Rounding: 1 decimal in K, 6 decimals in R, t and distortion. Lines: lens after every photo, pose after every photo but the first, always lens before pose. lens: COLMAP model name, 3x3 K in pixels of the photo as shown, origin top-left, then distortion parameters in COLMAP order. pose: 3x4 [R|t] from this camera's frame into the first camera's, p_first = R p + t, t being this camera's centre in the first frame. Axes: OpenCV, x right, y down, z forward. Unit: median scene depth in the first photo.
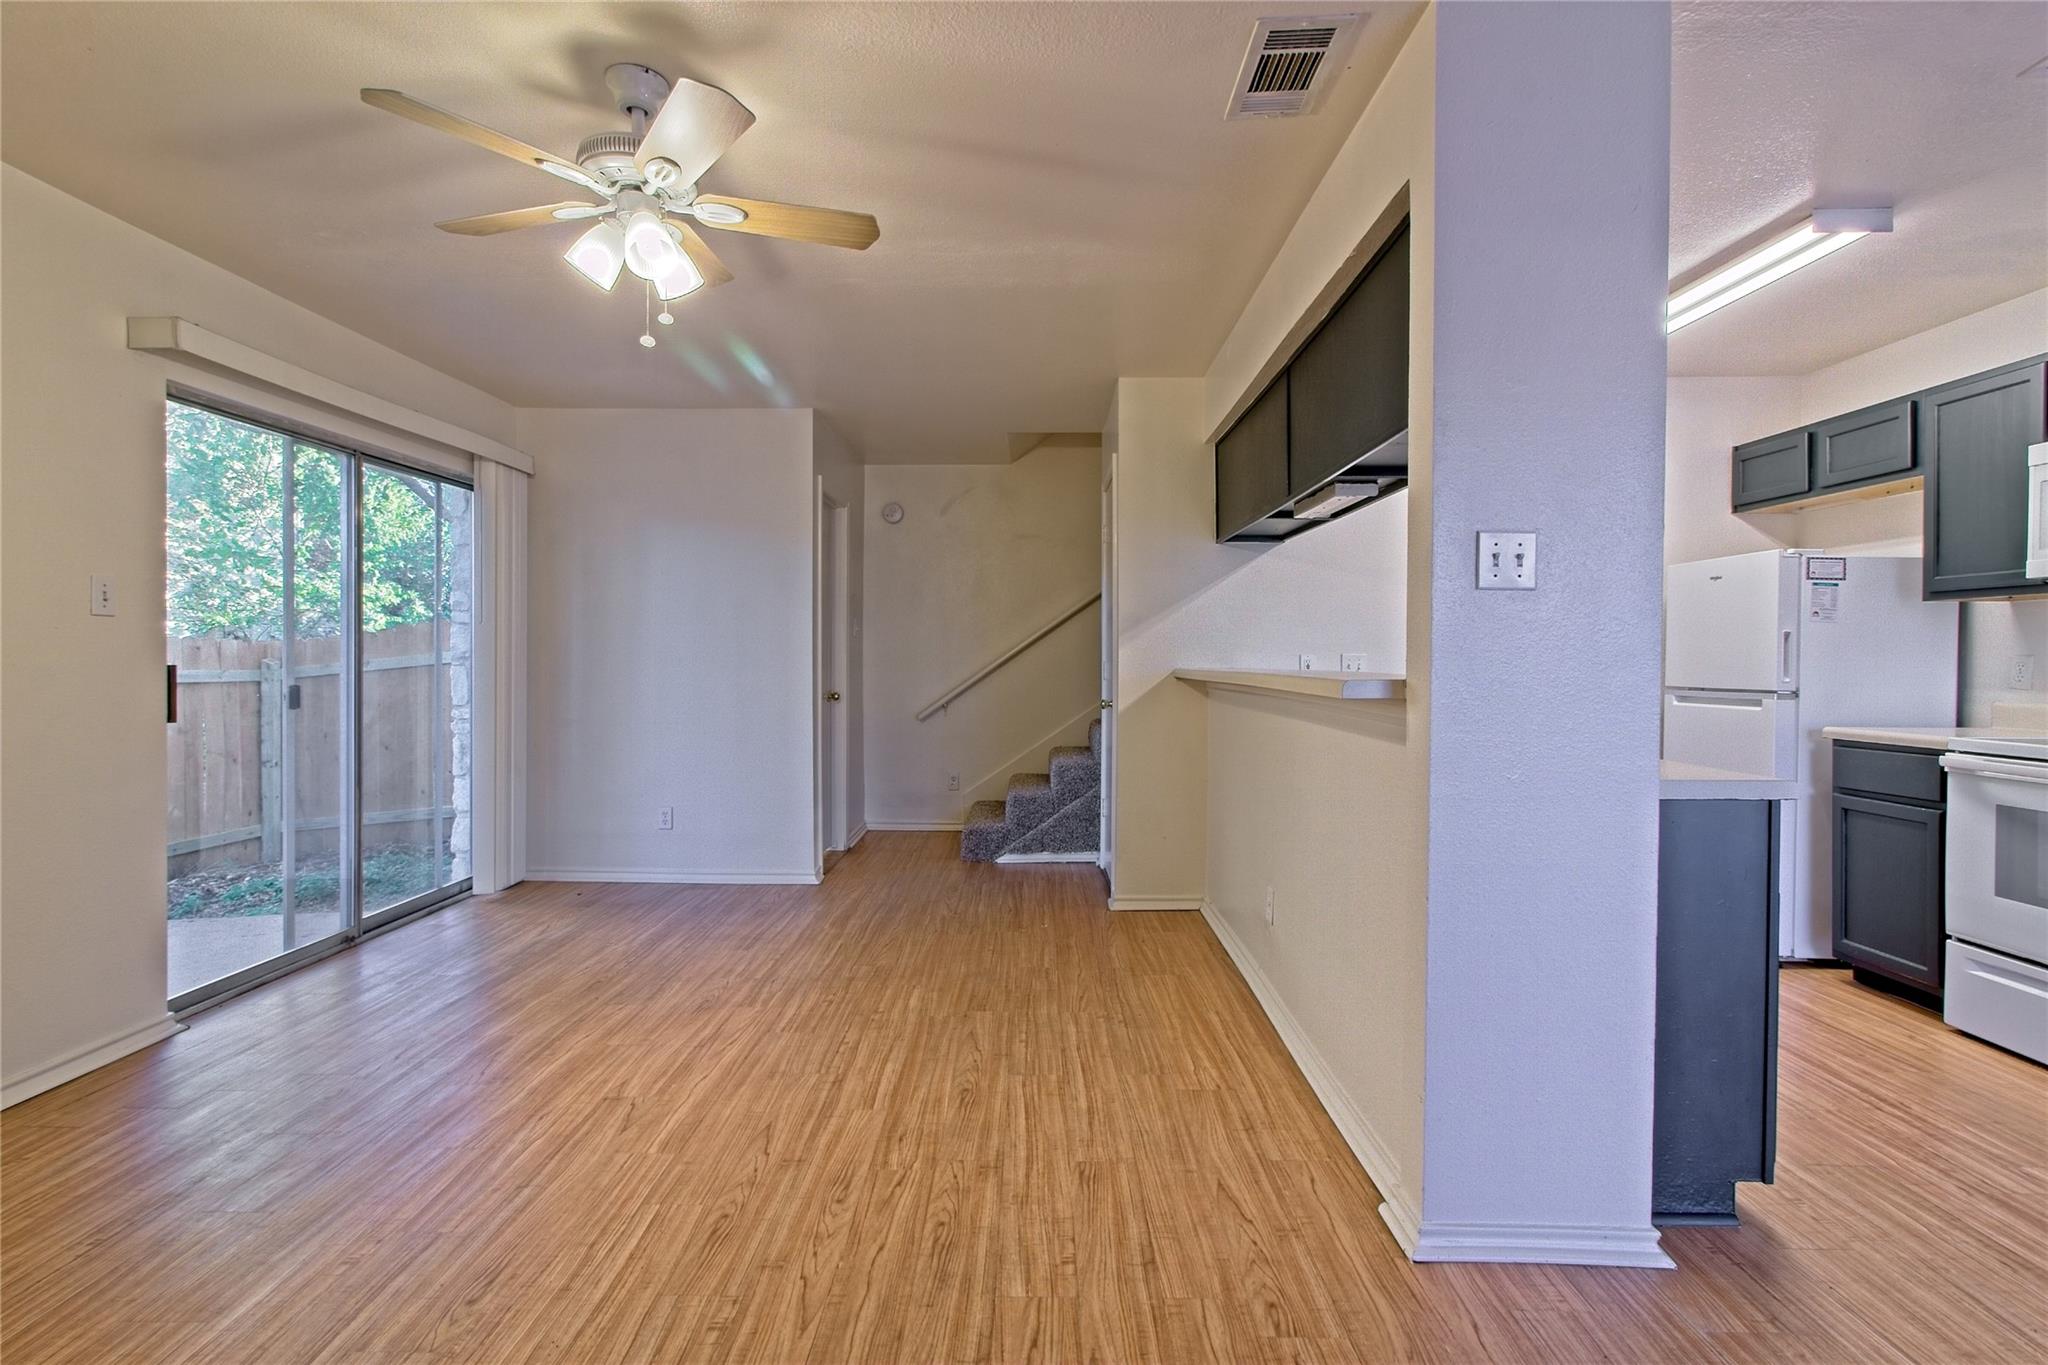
lens RADIAL K [[941.0, 0, 1013.0], [0, 941.0, 667.1], [0, 0, 1]] dist [-0.001674, 0.001013]
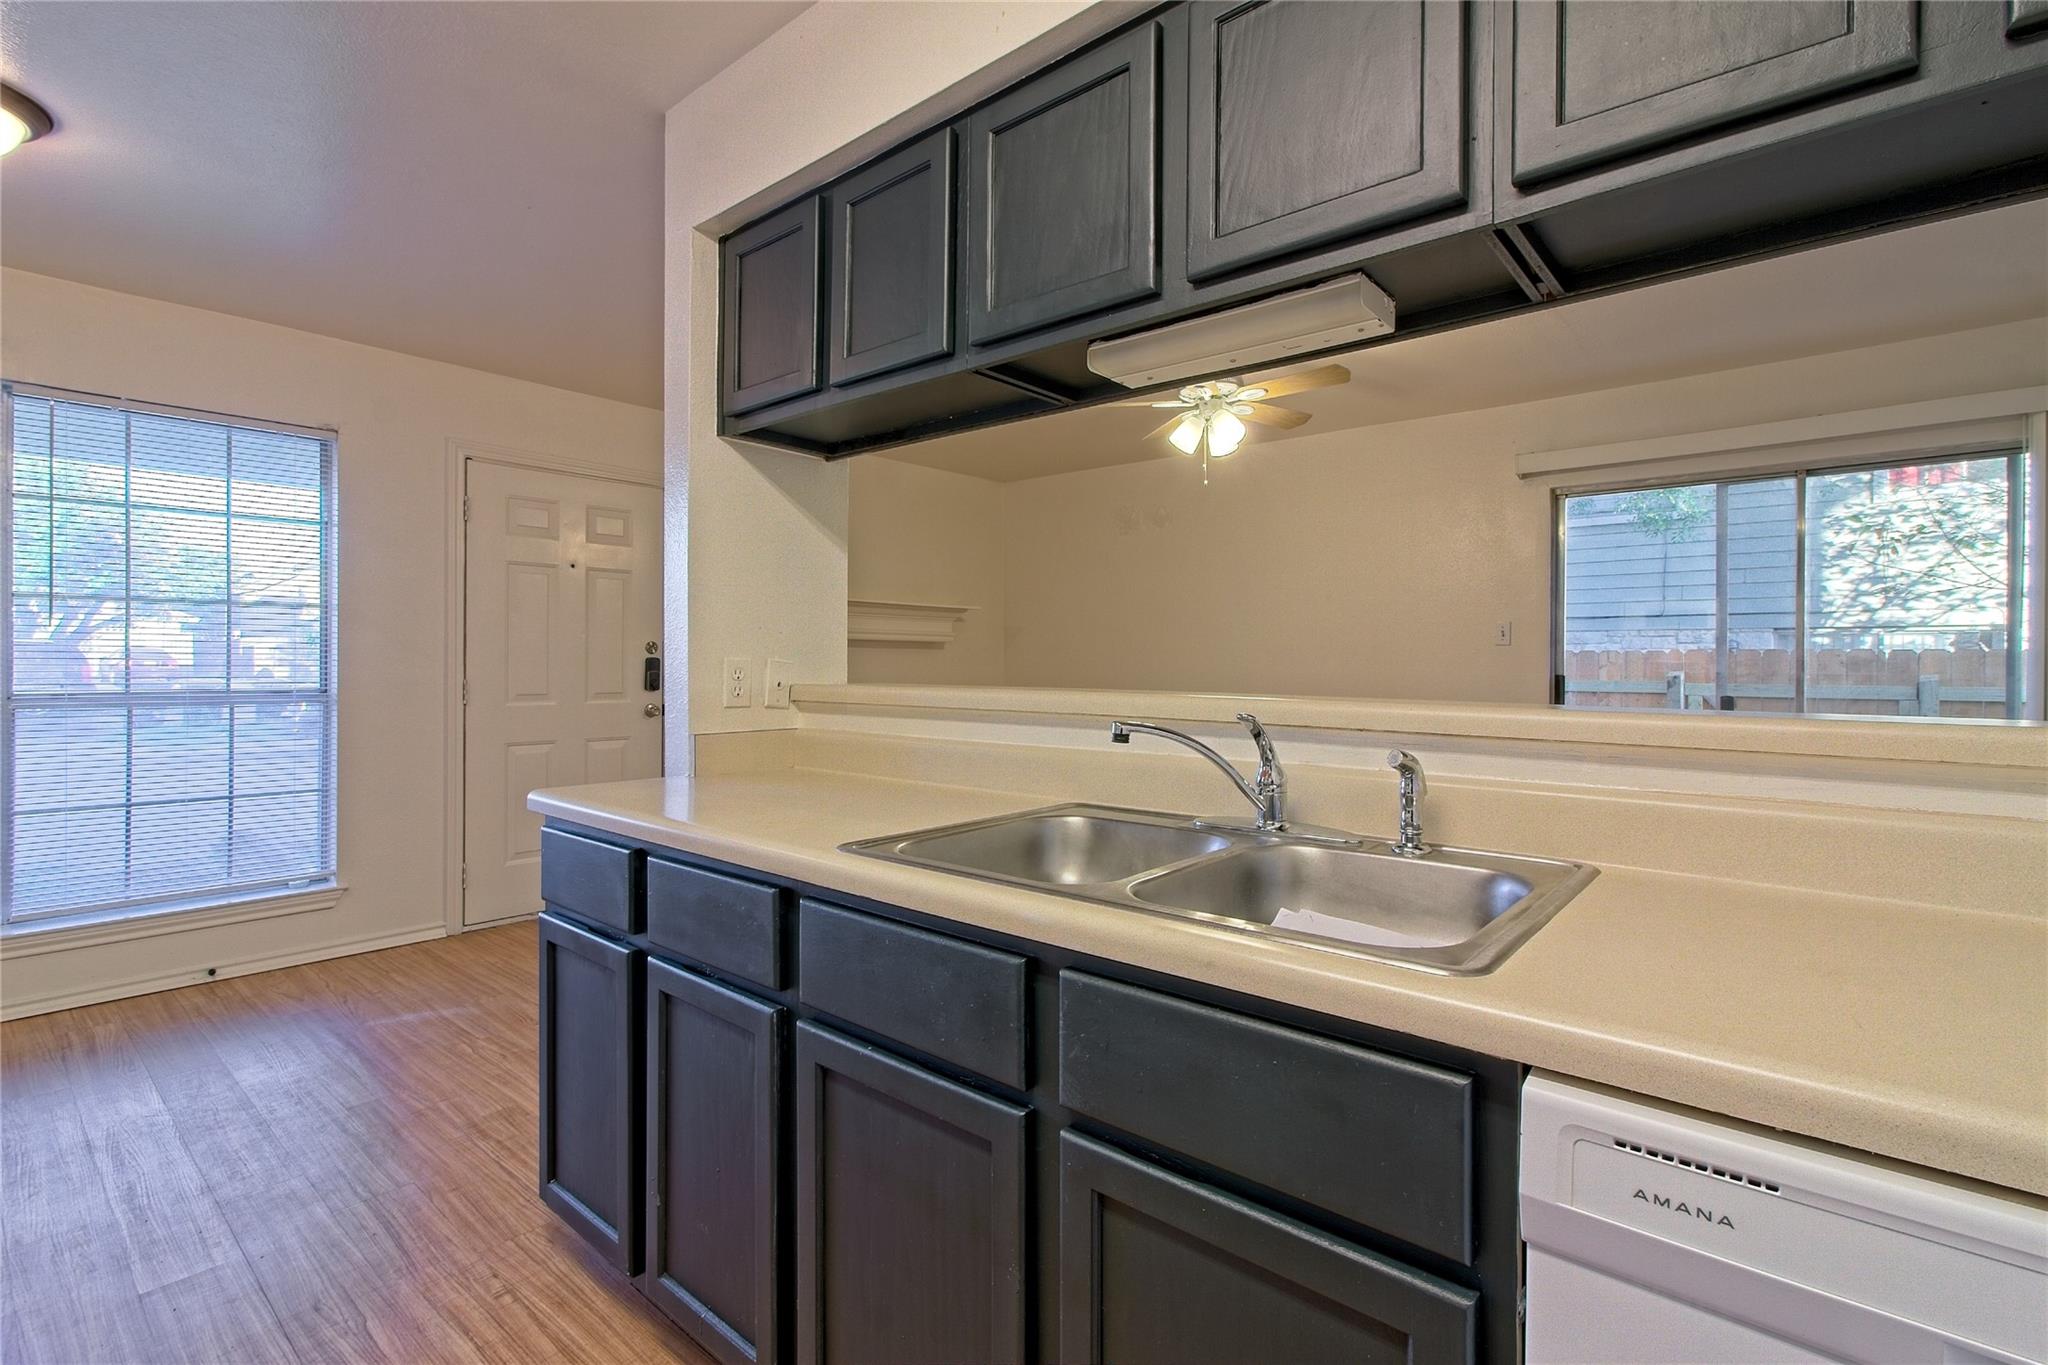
lens RADIAL K [[938.7, 0, 1017.2], [0, 938.7, 663.5], [0, 0, 1]] dist [0.000120, 0.000347]
pose [[-0.638546, -0.005659, -0.769563, 0.829561], [-0.014531, 0.999883, 0.004705, -0.016611], [0.769446, 0.014187, -0.638554, 1.324307]]
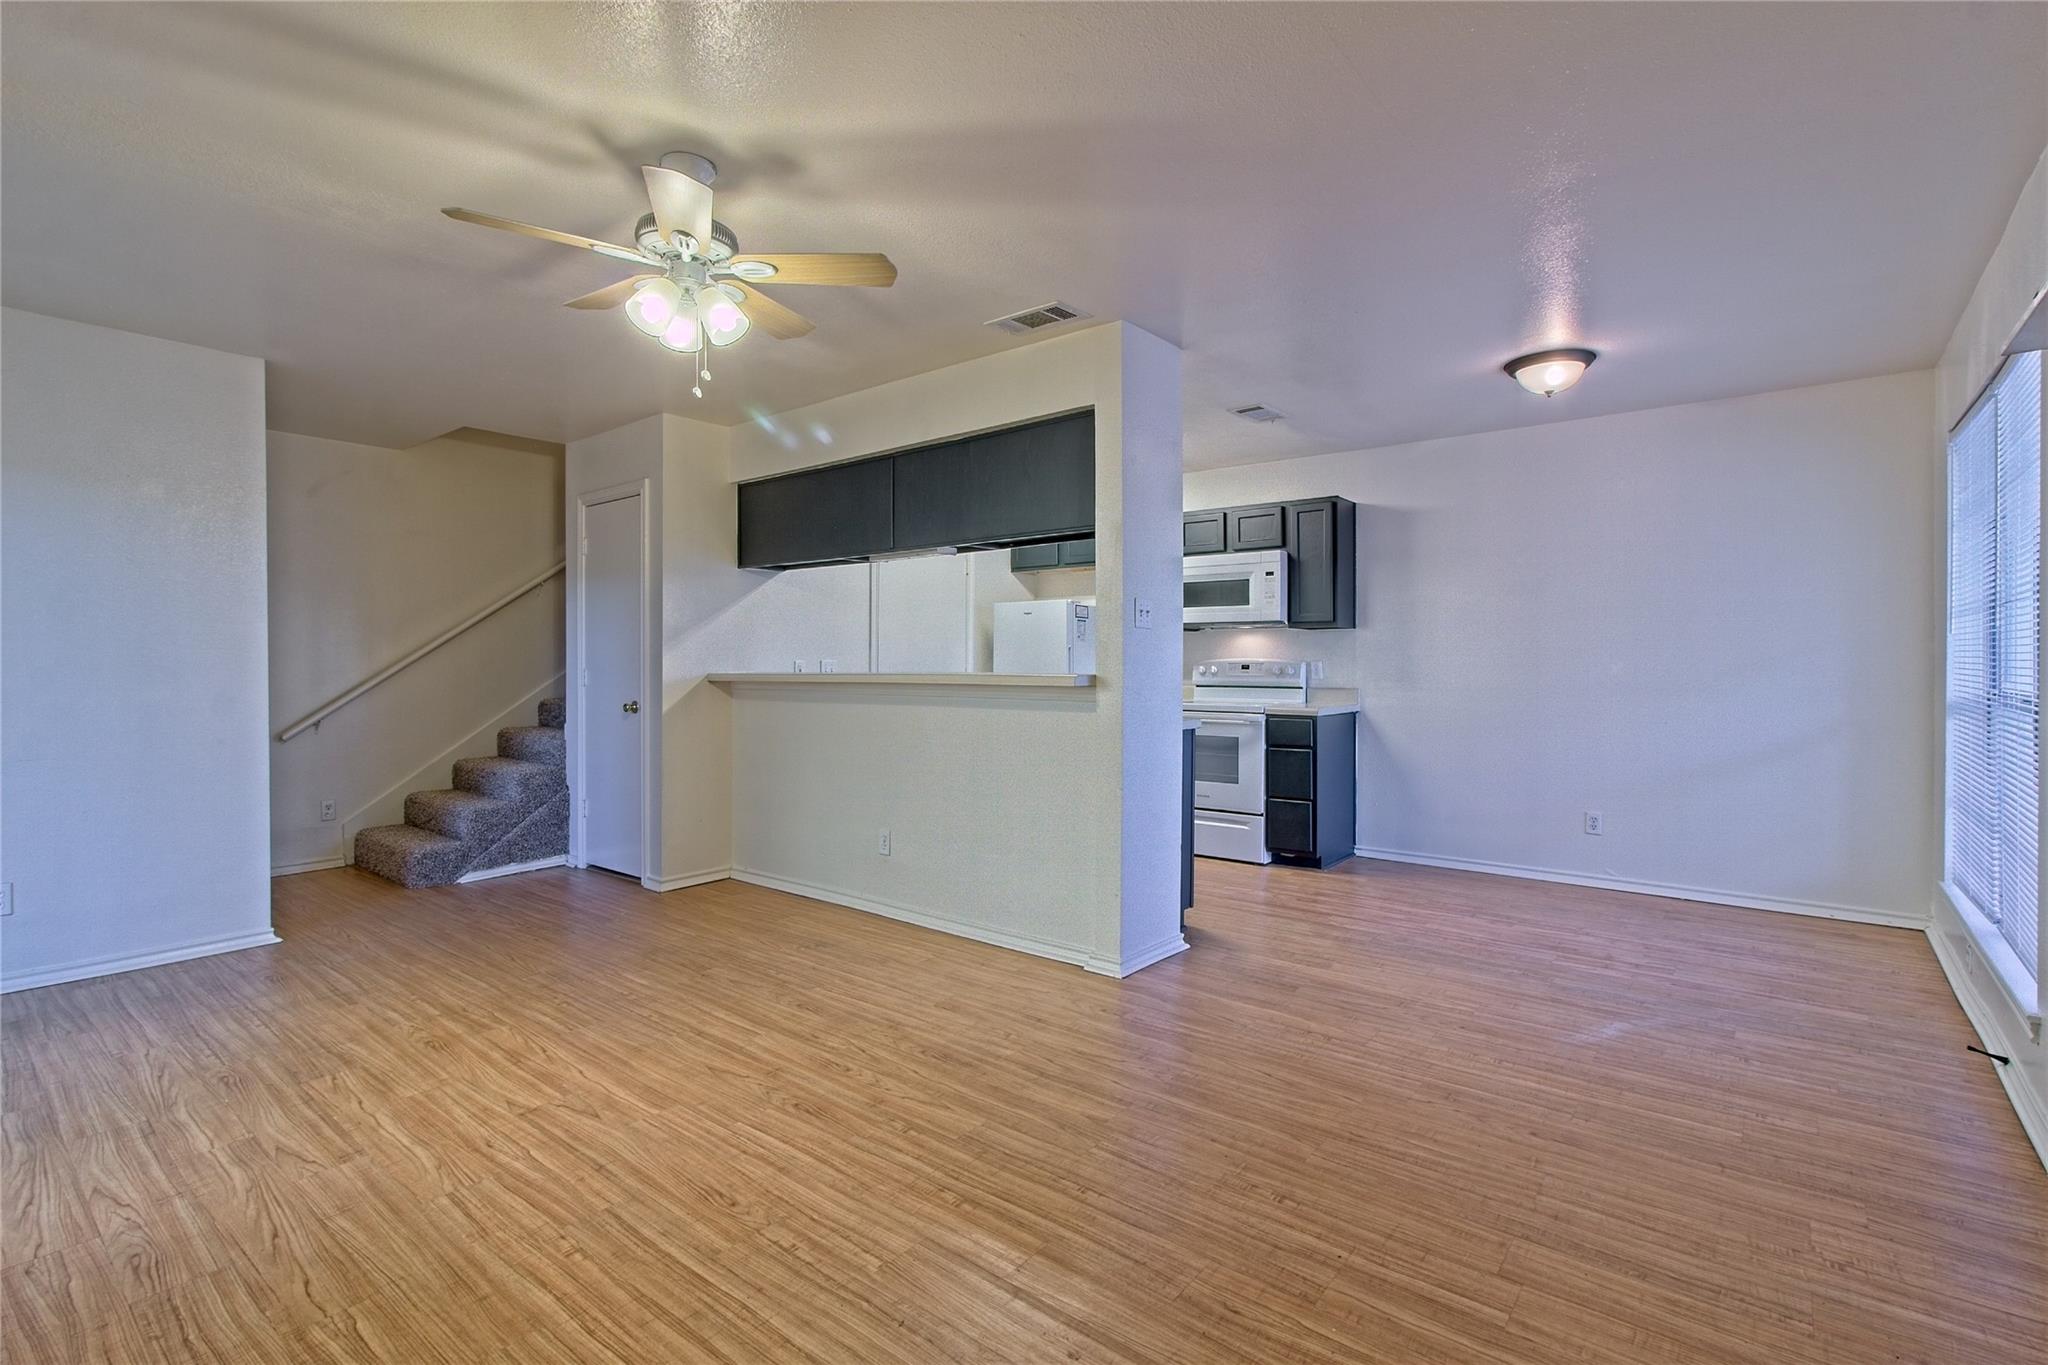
lens RADIAL K [[938.7, 0, 1017.2], [0, 938.7, 663.5], [0, 0, 1]] dist [0.000120, 0.000347]
pose [[0.620524, -0.003714, 0.784179, -0.755994], [0.009866, 0.999947, -0.003071, -0.003893], [-0.784126, 0.009643, 0.620527, -0.018218]]
